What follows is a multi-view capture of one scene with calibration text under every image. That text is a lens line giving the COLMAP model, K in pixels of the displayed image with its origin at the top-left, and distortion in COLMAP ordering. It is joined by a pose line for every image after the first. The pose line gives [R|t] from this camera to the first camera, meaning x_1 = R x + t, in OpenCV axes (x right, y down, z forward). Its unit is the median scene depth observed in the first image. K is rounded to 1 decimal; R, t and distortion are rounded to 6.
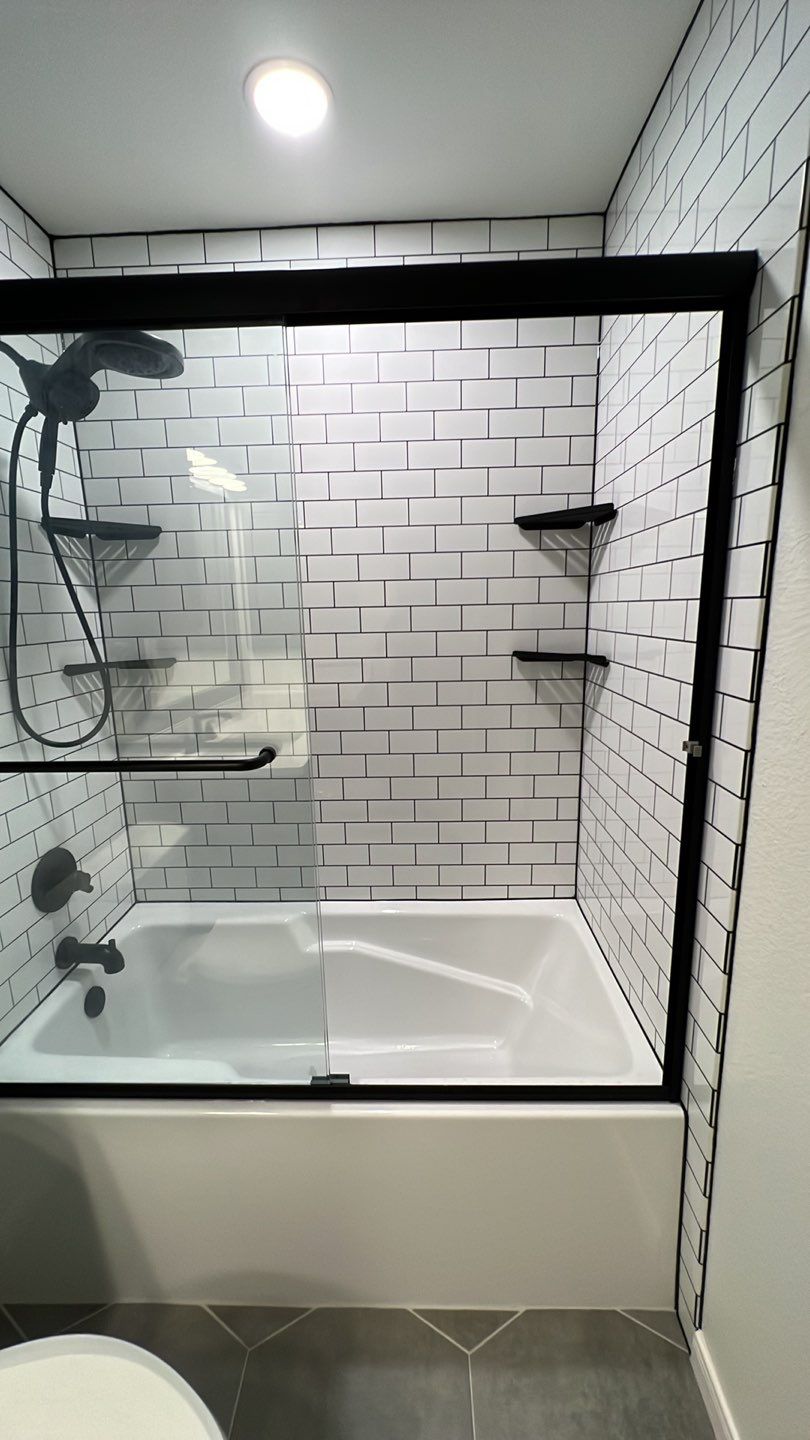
lens RADIAL K [[551.3, 0, 408.1], [0, 551.3, 719.7], [0, 0, 1]] dist [-0.000574, 0.000342]
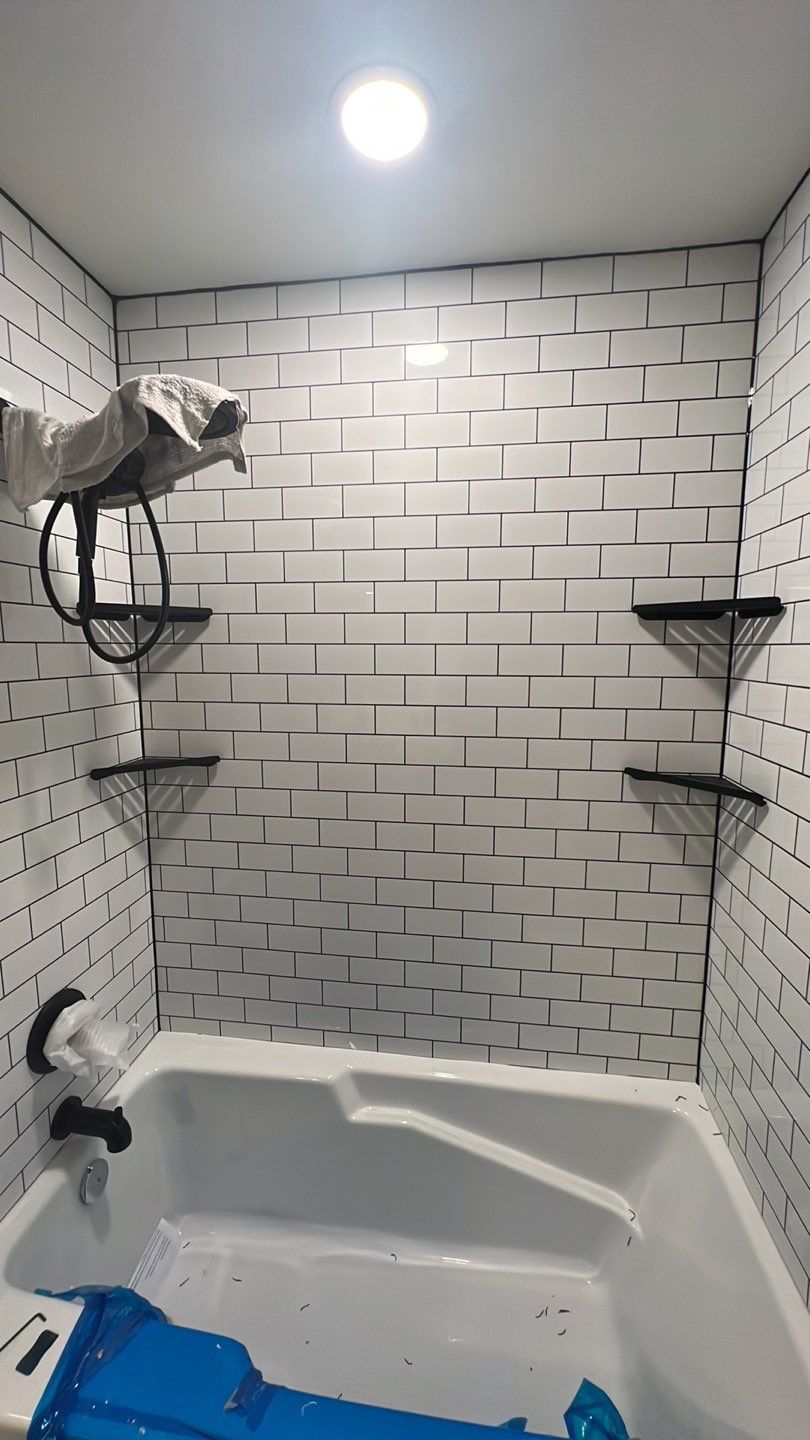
lens RADIAL K [[551.3, 0, 408.1], [0, 551.3, 719.7], [0, 0, 1]] dist [-0.000574, 0.000342]
pose [[0.993978, 0.036186, -0.103434, -0.042964], [-0.043180, 0.996872, -0.066197, -0.130828], [0.100715, 0.070264, 0.992431, 0.178413]]
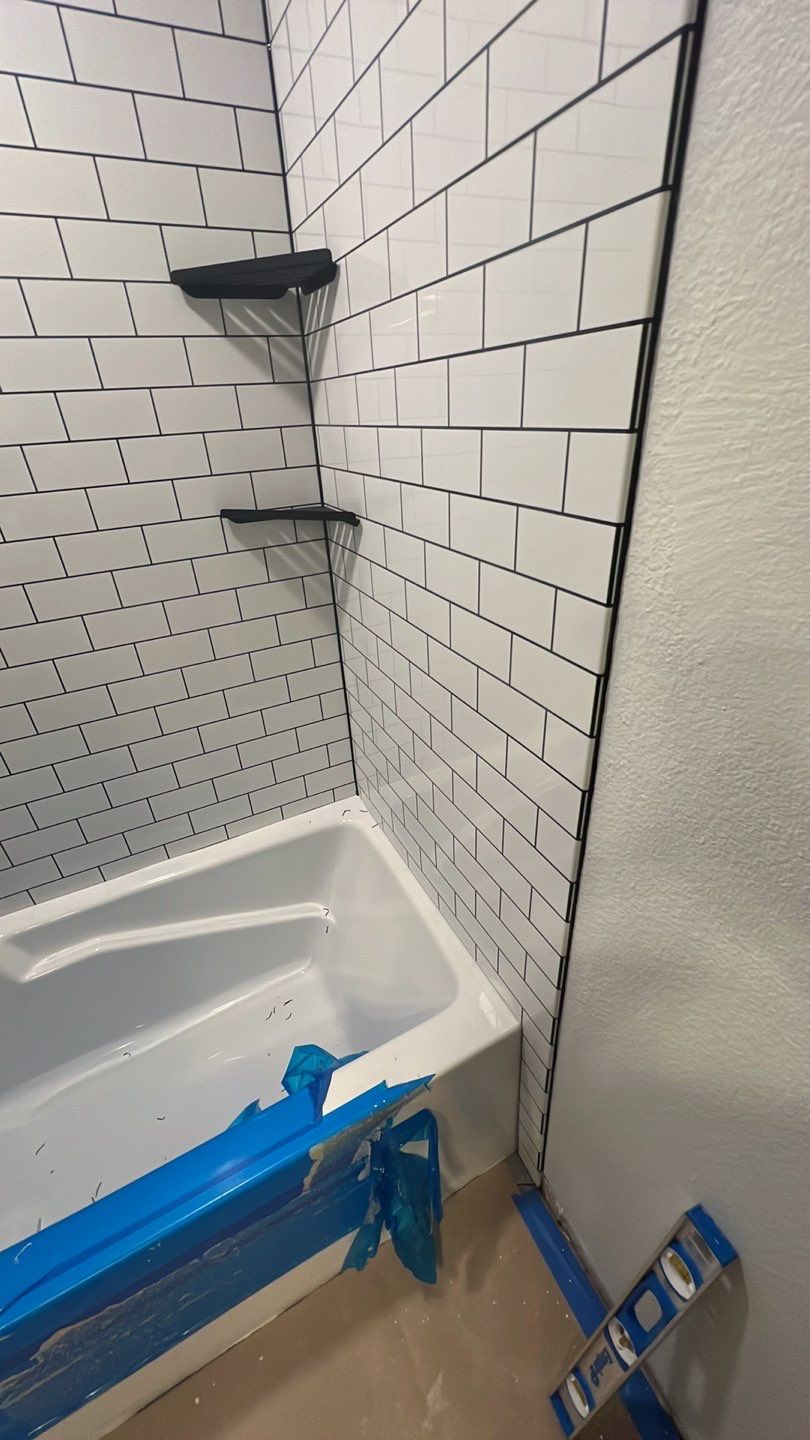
lens RADIAL K [[551.3, 0, 408.1], [0, 551.3, 719.7], [0, 0, 1]] dist [-0.000574, 0.000342]
pose [[0.879819, -0.255795, 0.400609, 0.058440], [0.124508, 0.937439, 0.325123, -0.076569], [-0.458712, -0.236170, 0.856625, 0.263798]]
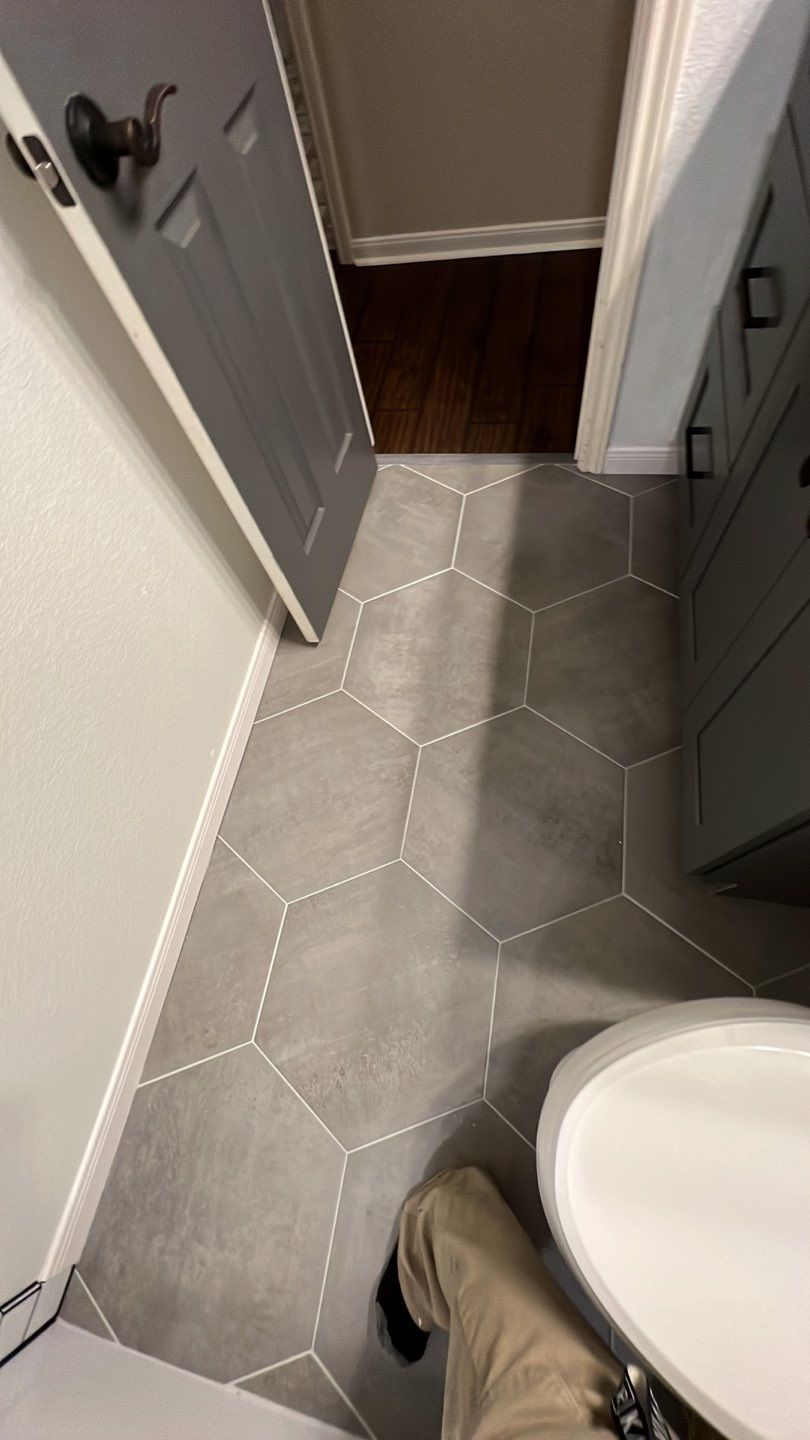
lens RADIAL K [[551.3, 0, 408.1], [0, 551.3, 719.7], [0, 0, 1]] dist [-0.000574, 0.000342]
pose [[-0.971271, -0.071108, 0.227104, -0.092537], [0.206053, 0.226146, 0.952050, 0.156680], [-0.119057, 0.971494, -0.204997, 0.185862]]
